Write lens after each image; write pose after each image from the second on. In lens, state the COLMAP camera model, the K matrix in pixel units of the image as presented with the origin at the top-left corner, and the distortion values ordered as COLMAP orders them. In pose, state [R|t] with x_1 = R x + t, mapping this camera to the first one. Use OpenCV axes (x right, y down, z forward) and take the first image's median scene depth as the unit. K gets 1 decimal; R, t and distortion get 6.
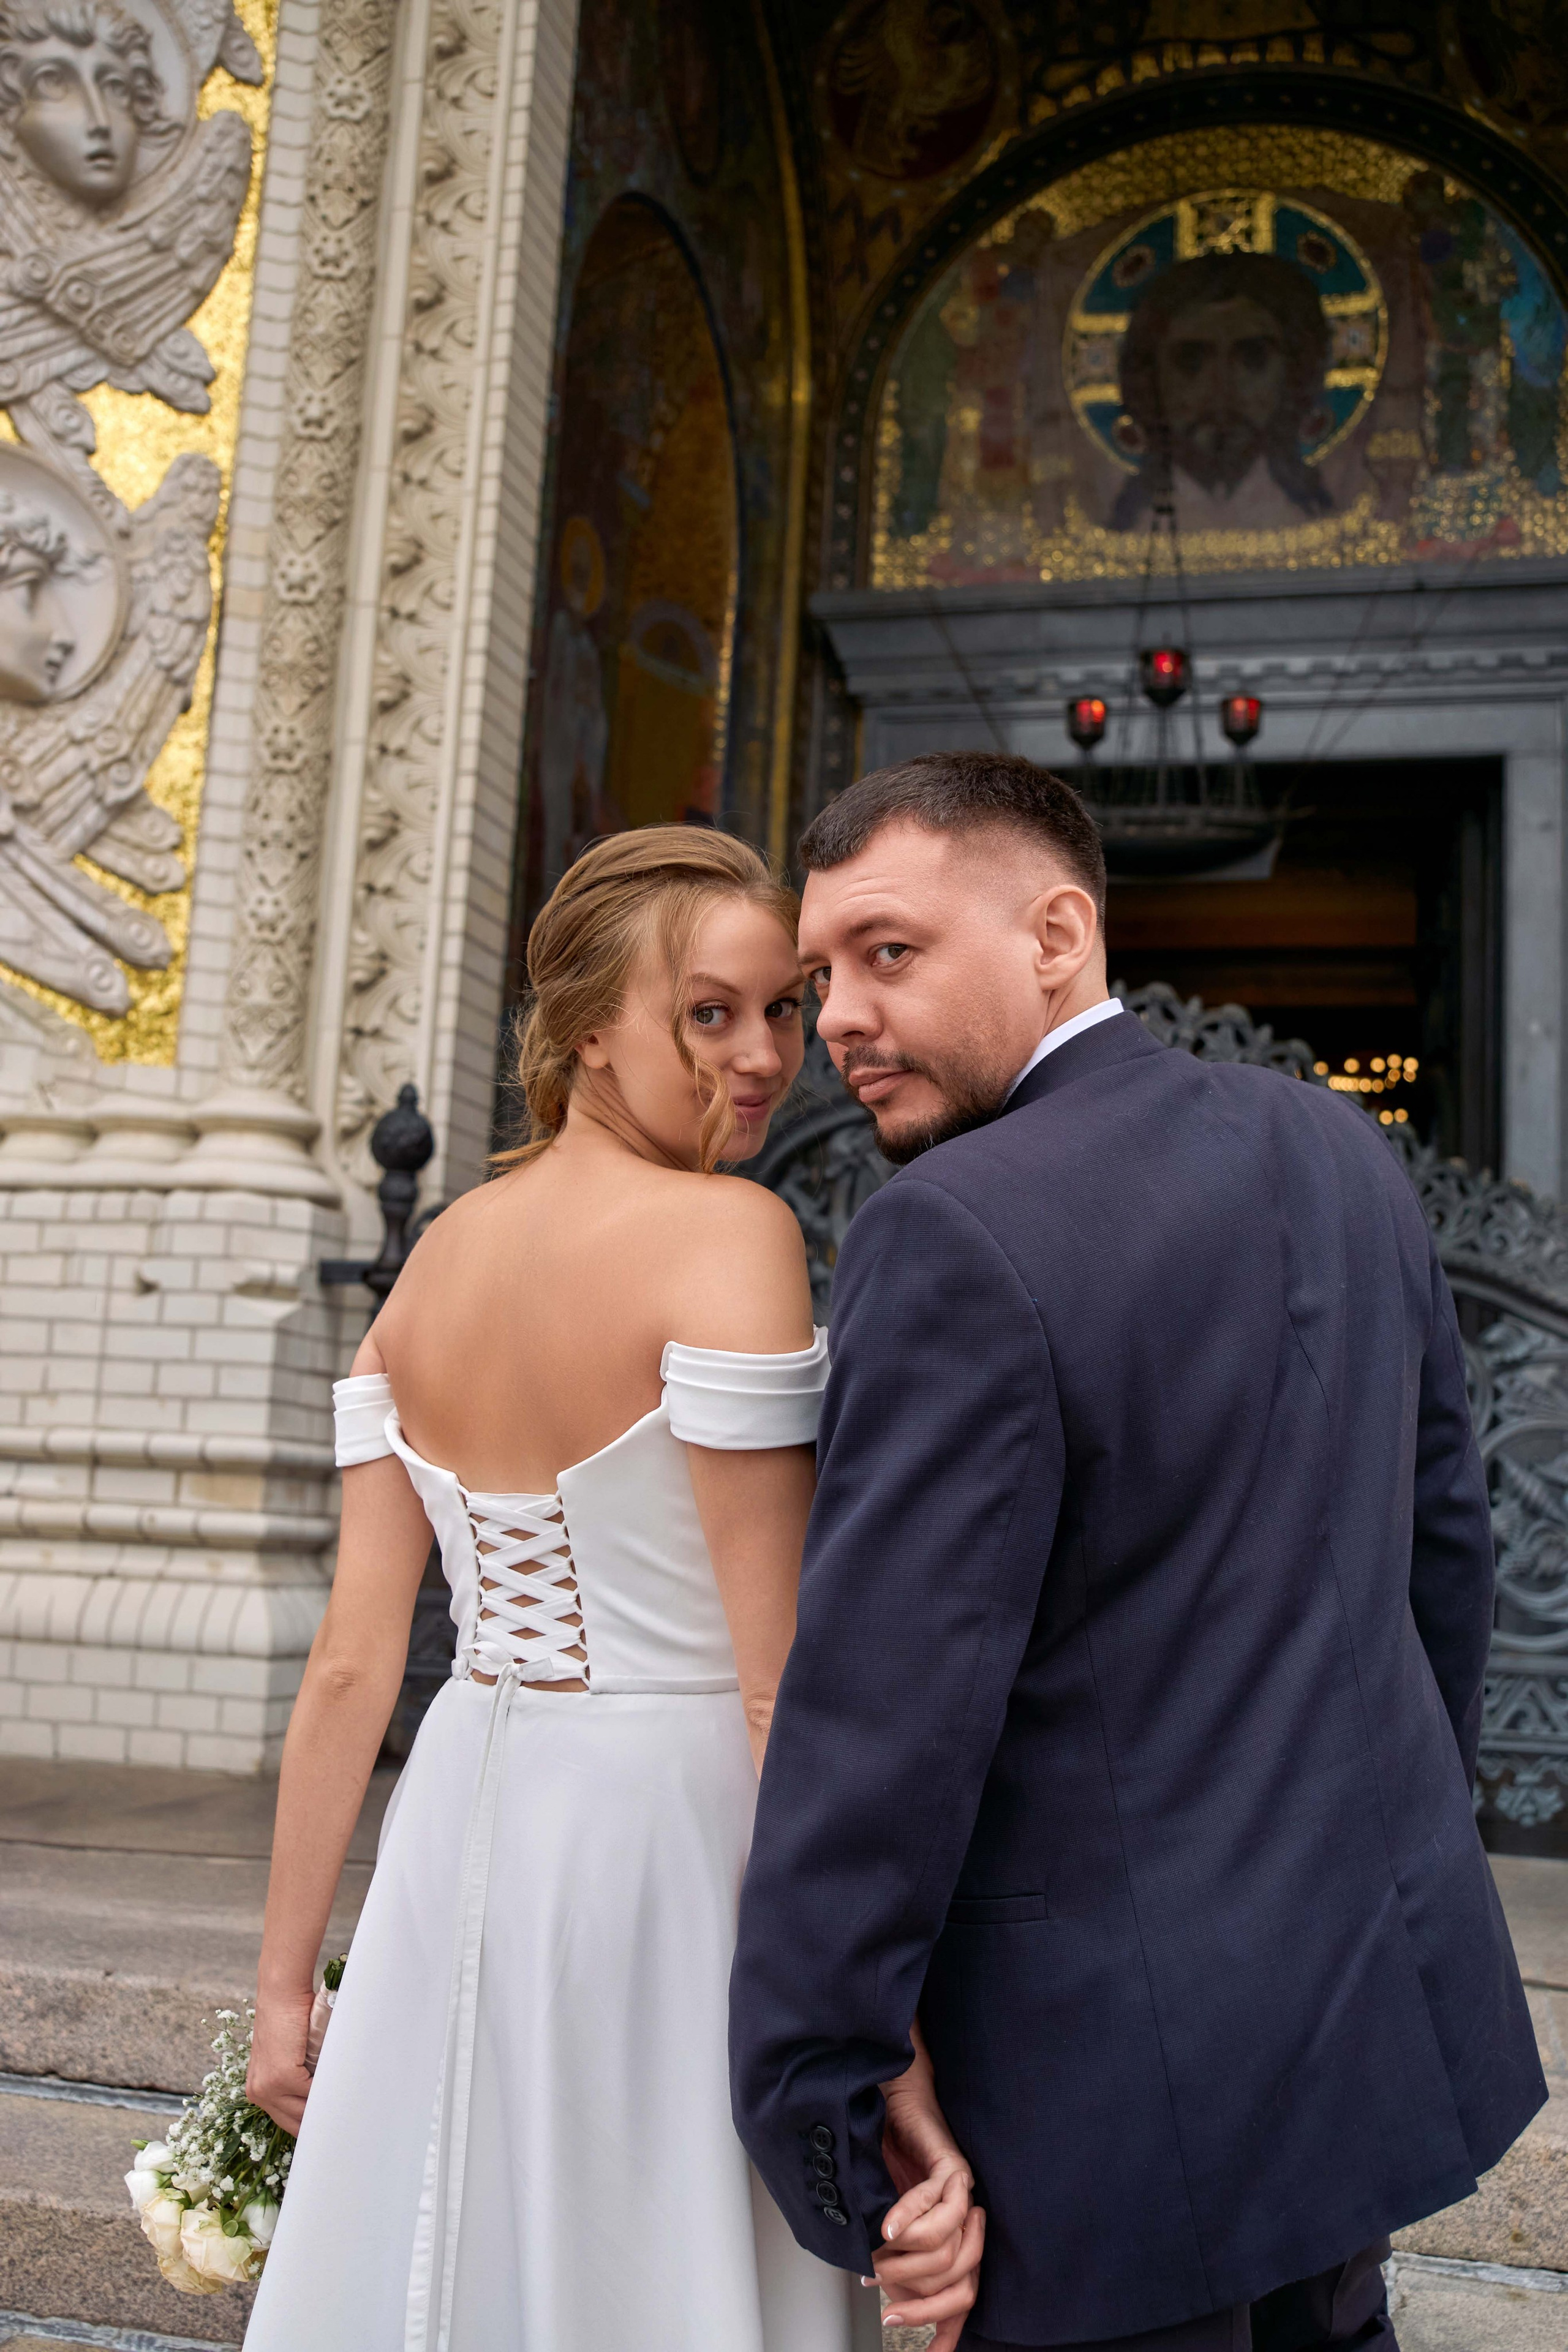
lens RADIAL K [[2421.4, 0, 784.0], [0, 2421.4, 1176.0], [0, 0, 1]] dist [-0.103974, 0.191396]
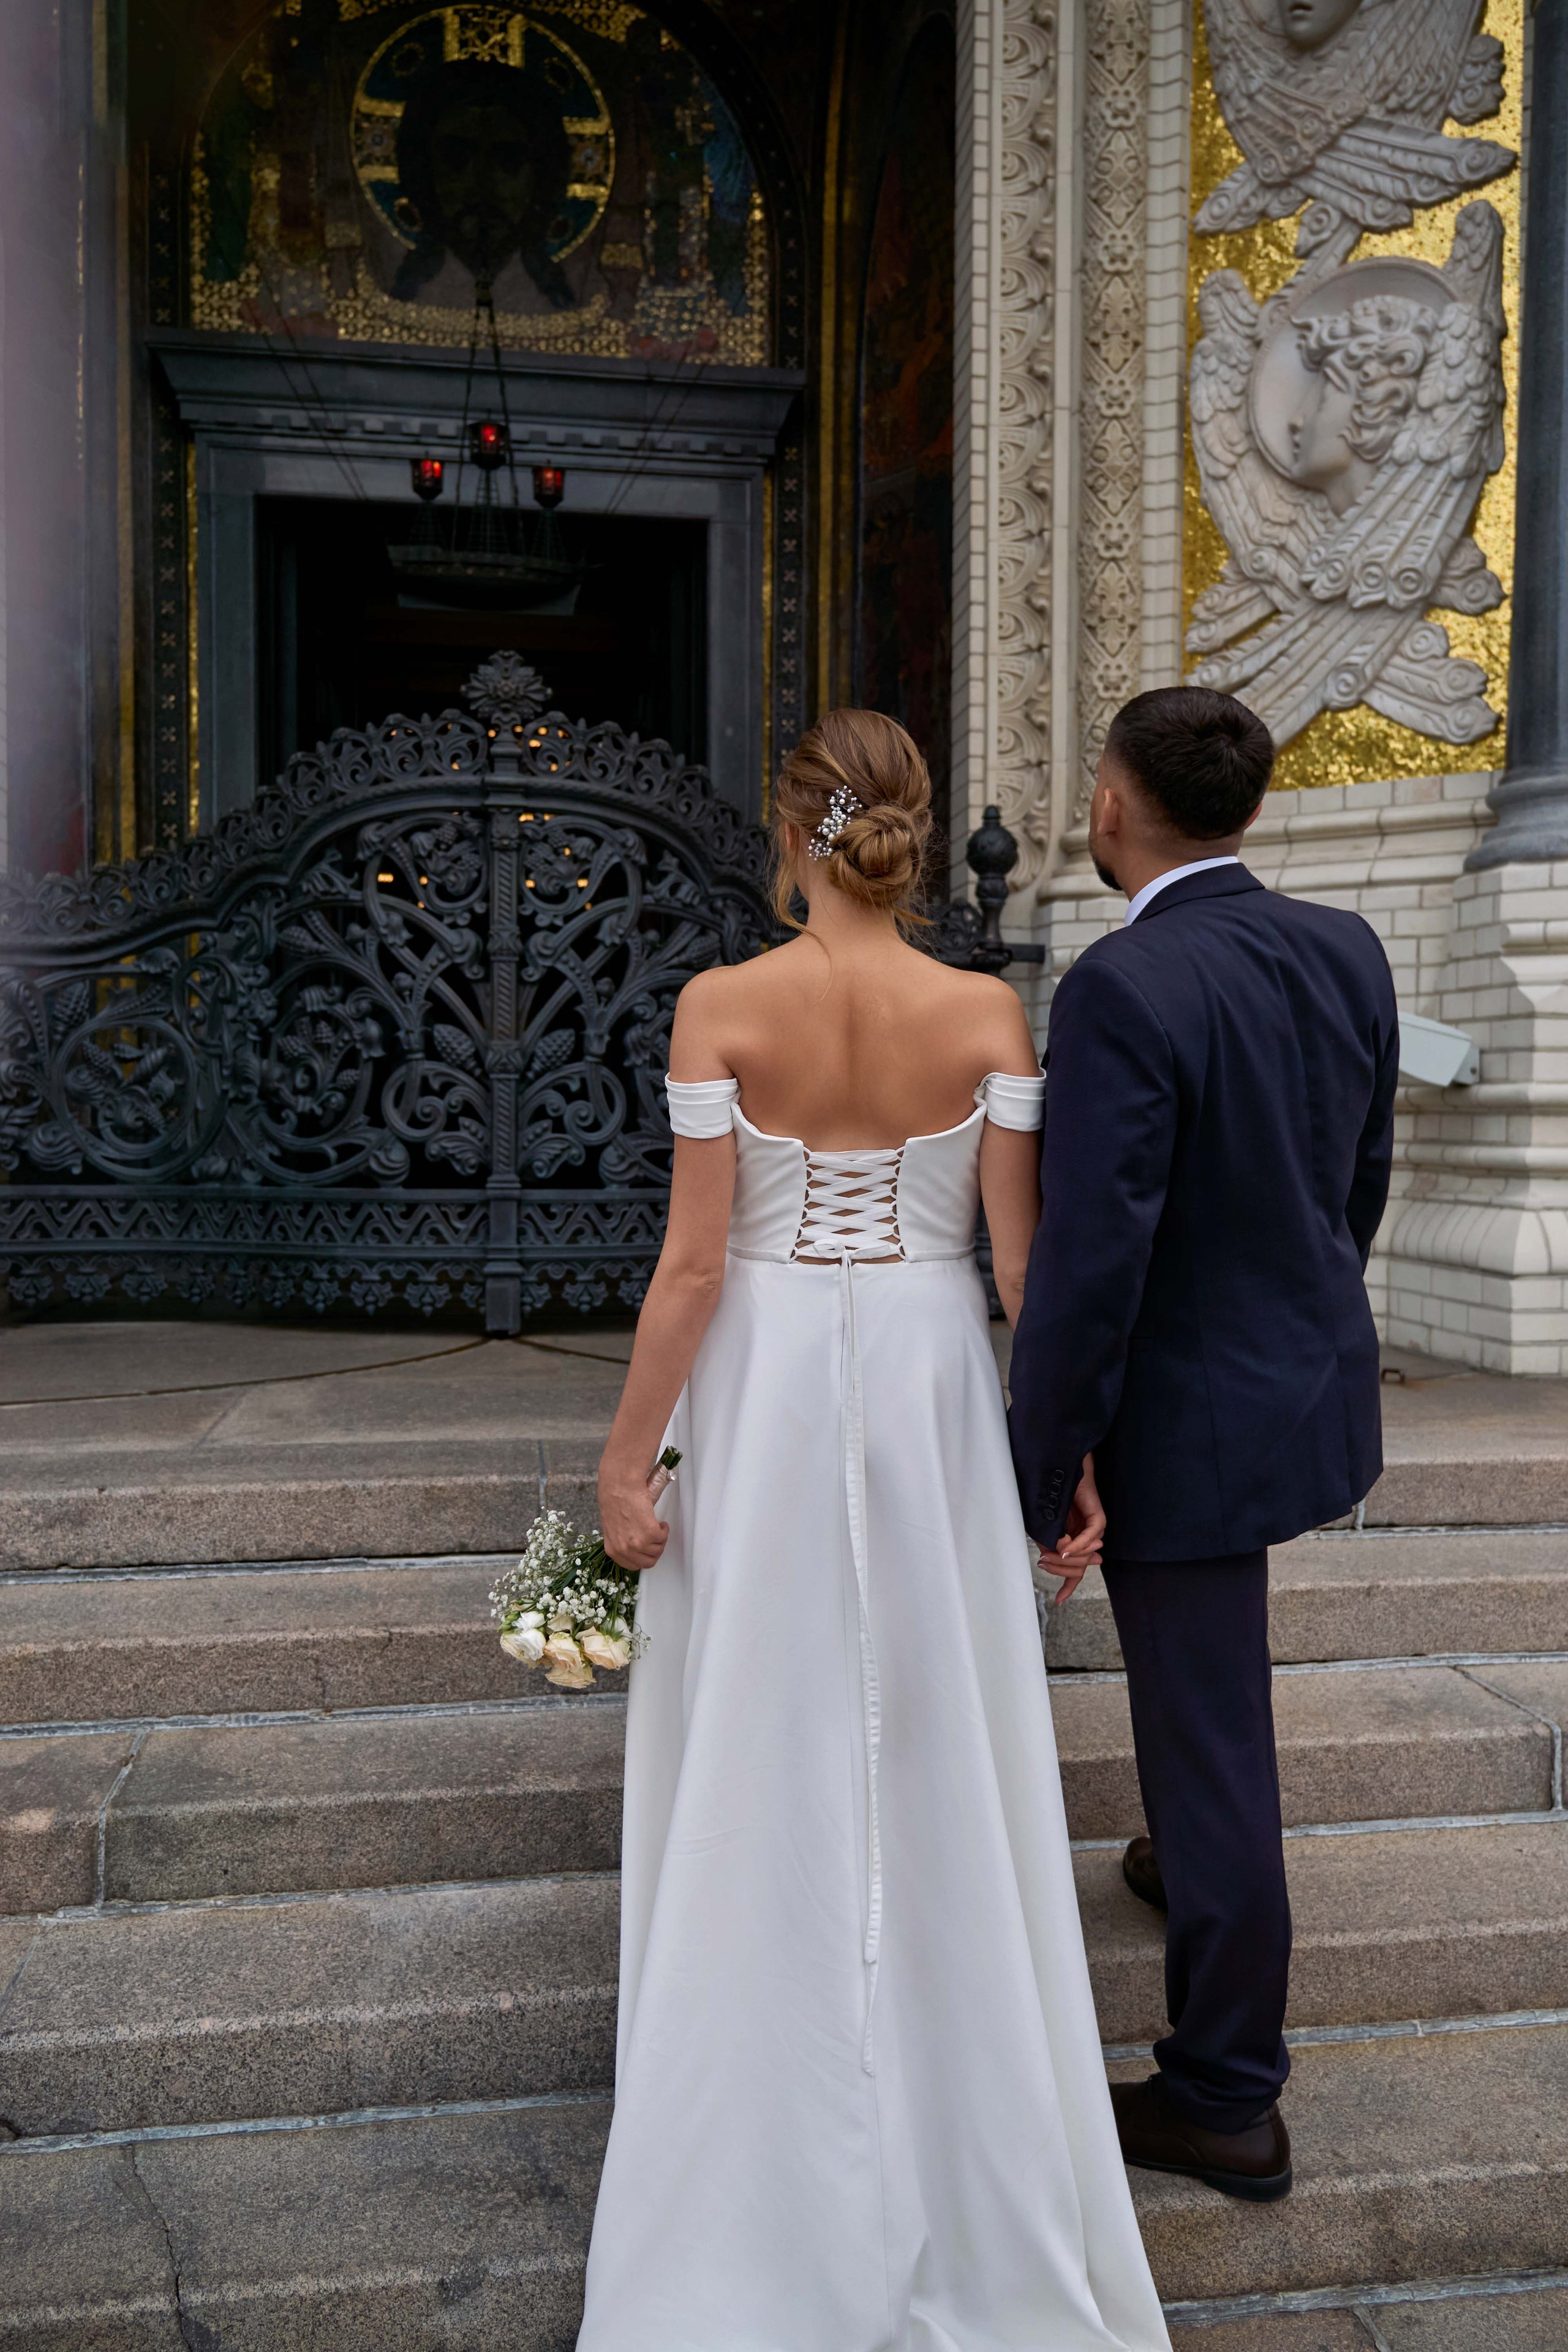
lens RADIAL K [[1869.2, 0, 792.8], [0, 1869.2, 1206.3], [0, 0, 1]] dist [0.006401, -0.009971]
pose [[0.908288, -0.069764, 0.412488, -0.108920], [-0.018334, 0.978412, 0.205850, -0.015573], [-0.417944, -0.194533, 0.887401, -0.024012]]
